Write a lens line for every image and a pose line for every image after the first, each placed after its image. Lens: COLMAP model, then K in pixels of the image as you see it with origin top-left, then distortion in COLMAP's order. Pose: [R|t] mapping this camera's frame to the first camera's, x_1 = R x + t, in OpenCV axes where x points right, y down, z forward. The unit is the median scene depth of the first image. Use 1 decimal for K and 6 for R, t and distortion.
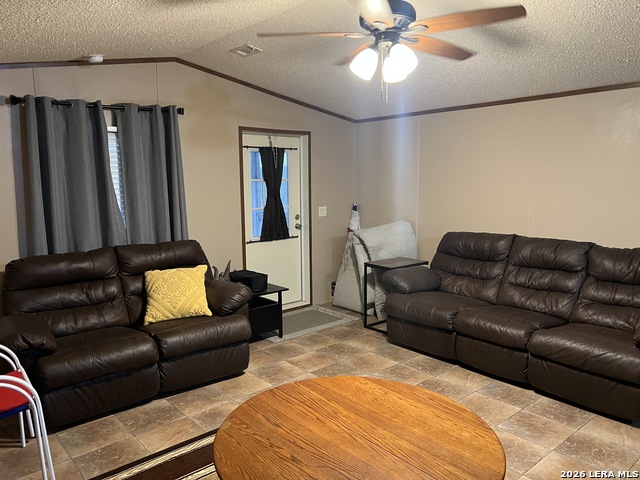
lens RADIAL K [[481.1, 0, 312.8], [0, 481.1, 247.0], [0, 0, 1]] dist [0.033849, -0.038899]
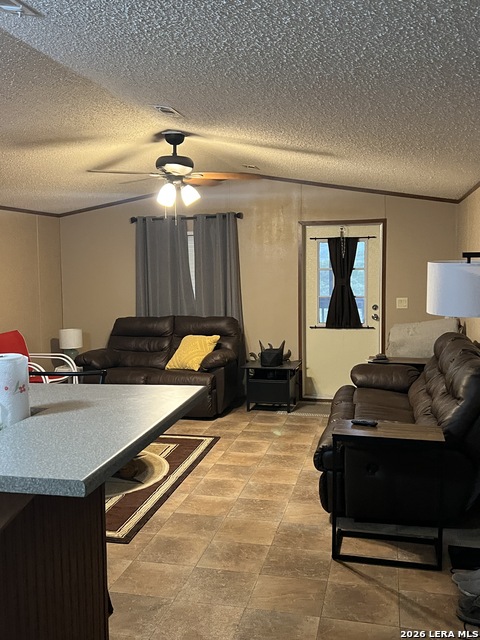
lens RADIAL K [[646.3, 0, 217.4], [0, 646.3, 310.4], [0, 0, 1]] dist [-0.018588, 0.000000]
pose [[0.582637, 0.057720, -0.810680, 0.891388], [-0.112043, 0.993655, -0.009777, -0.008592], [0.804972, 0.096528, 0.585407, -0.005894]]
